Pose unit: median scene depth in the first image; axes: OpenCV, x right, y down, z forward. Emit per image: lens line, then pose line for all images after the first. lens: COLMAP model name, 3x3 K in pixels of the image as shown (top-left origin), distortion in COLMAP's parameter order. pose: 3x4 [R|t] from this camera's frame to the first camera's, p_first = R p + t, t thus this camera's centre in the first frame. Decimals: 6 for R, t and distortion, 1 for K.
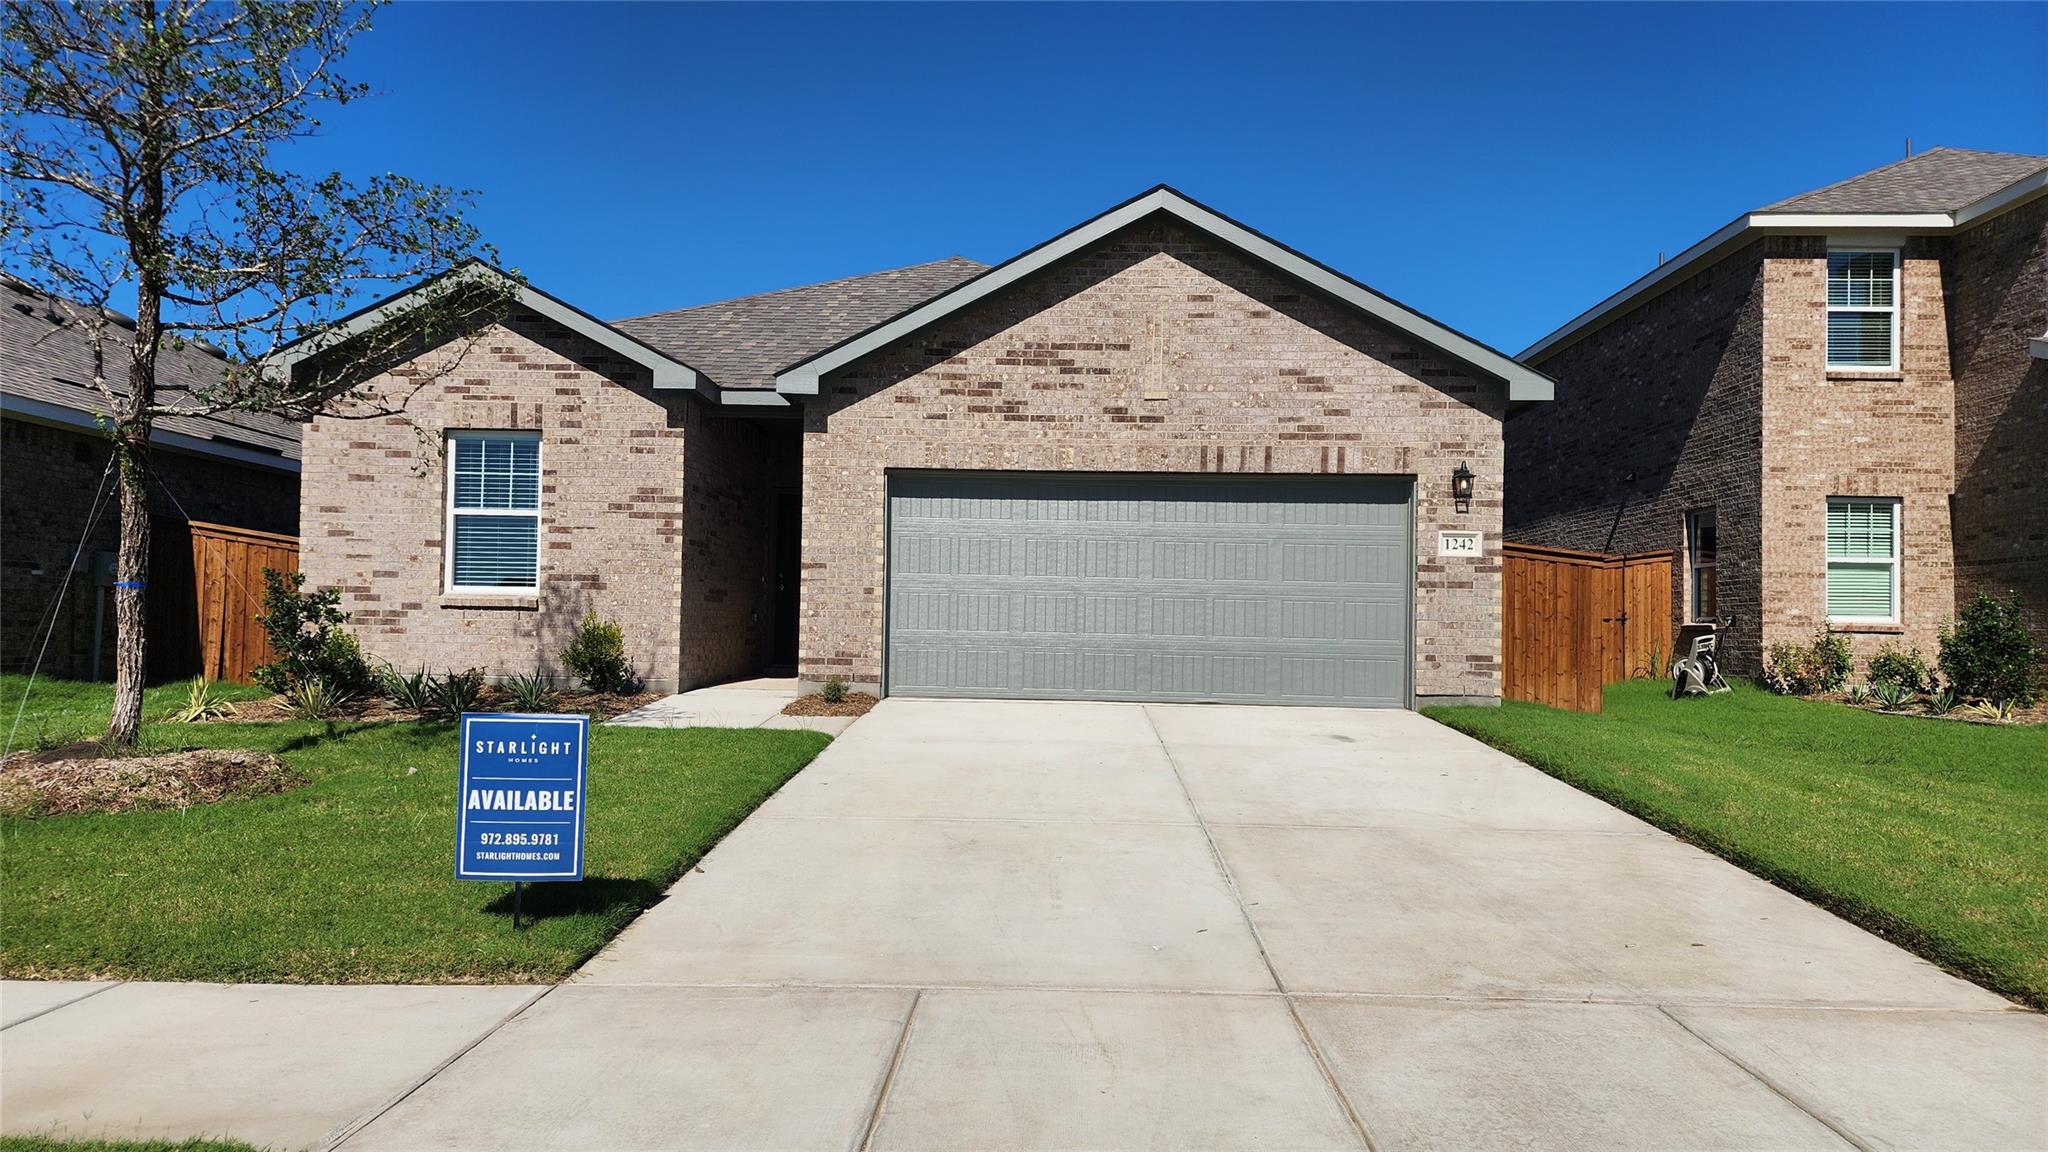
lens RADIAL K [[1358.6, 0, 1024.0], [0, 1358.6, 576.0], [0, 0, 1]] dist [0.159979, -0.205369]
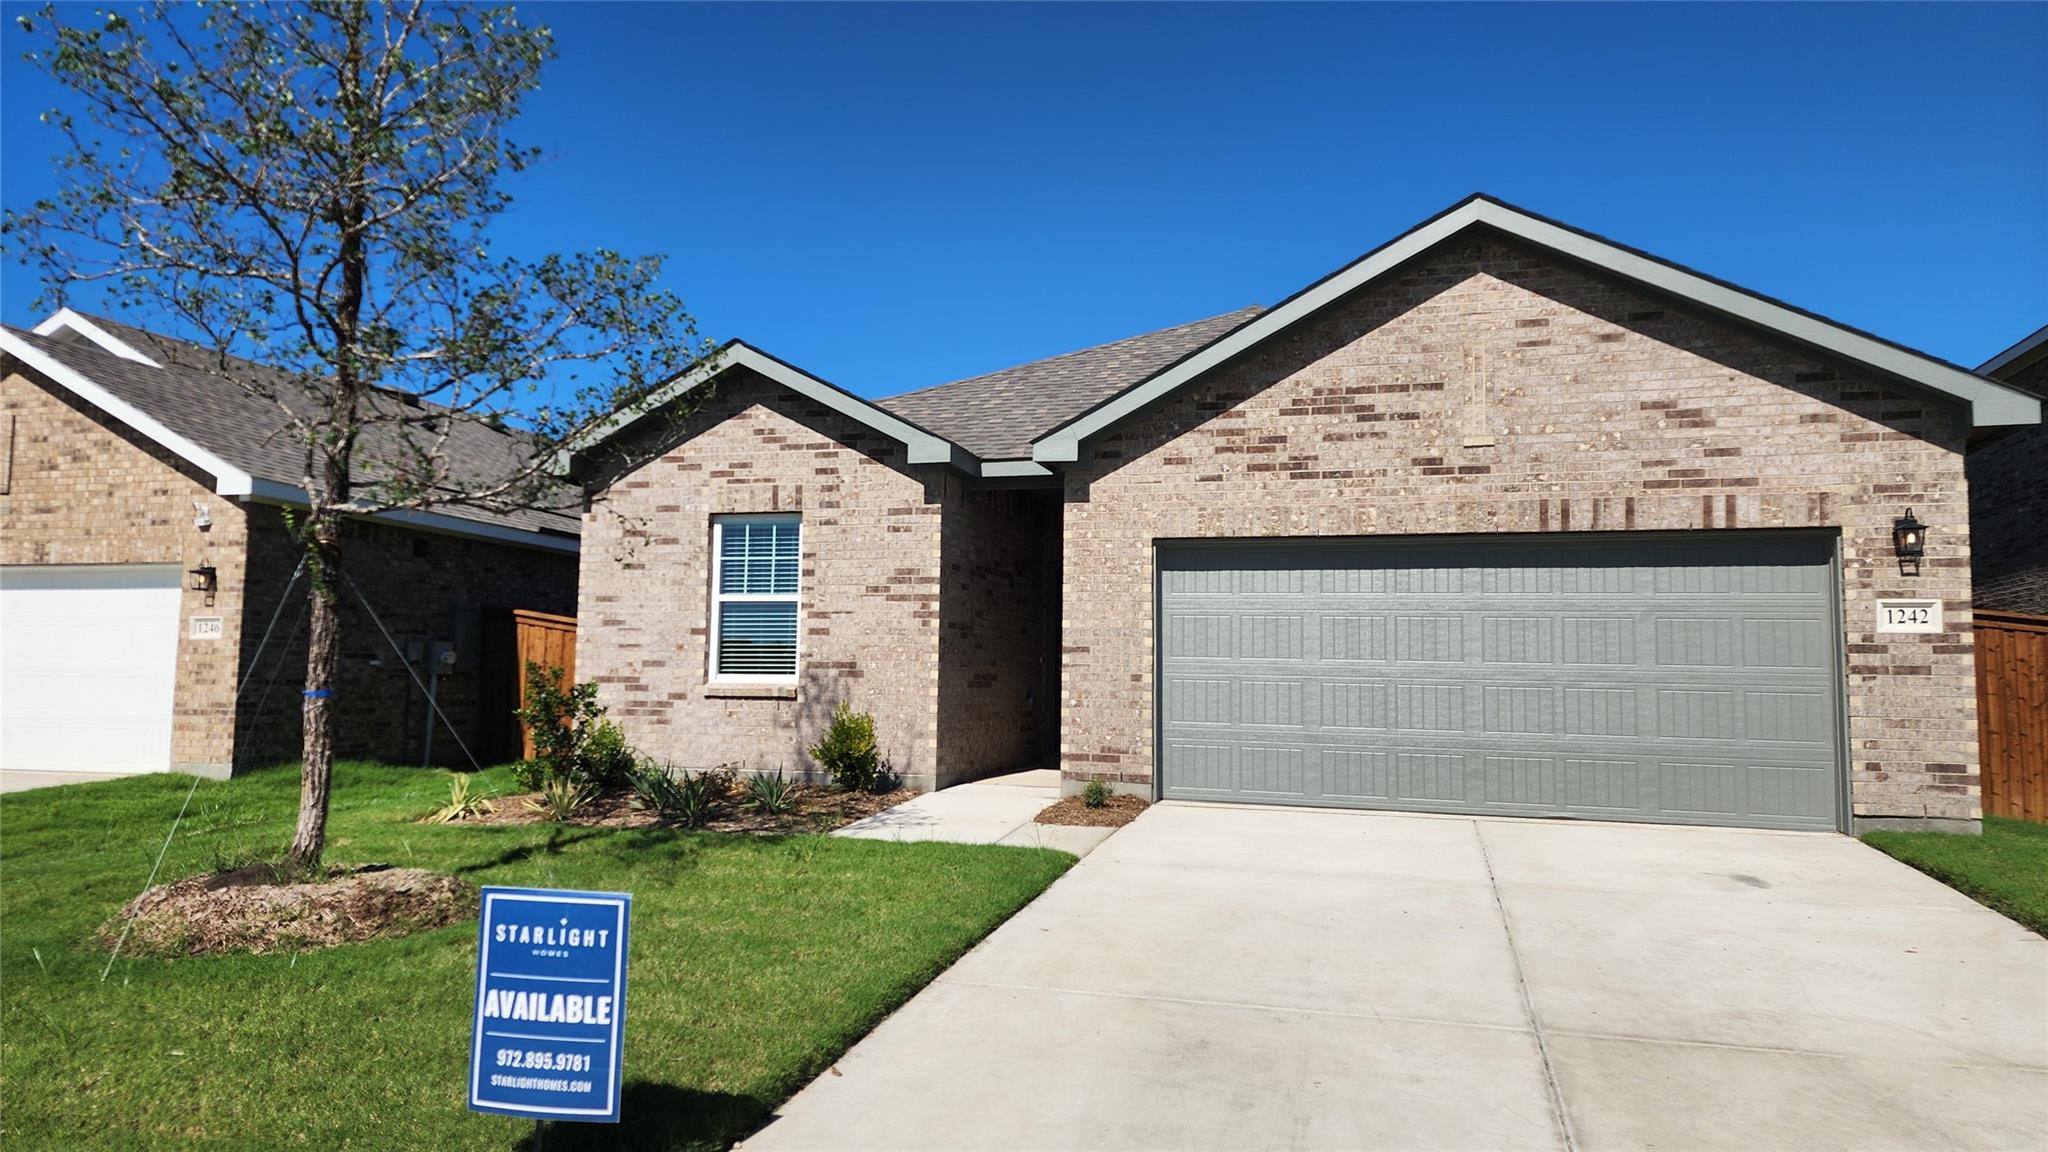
lens RADIAL K [[1349.2, 0, 1015.3], [0, 1349.2, 559.2], [0, 0, 1]] dist [0.110375, -0.101256]
pose [[0.967469, -0.026463, -0.251604, 0.031819], [0.011389, 0.998062, -0.061177, -0.013260], [0.252735, 0.056321, 0.965895, 0.130625]]
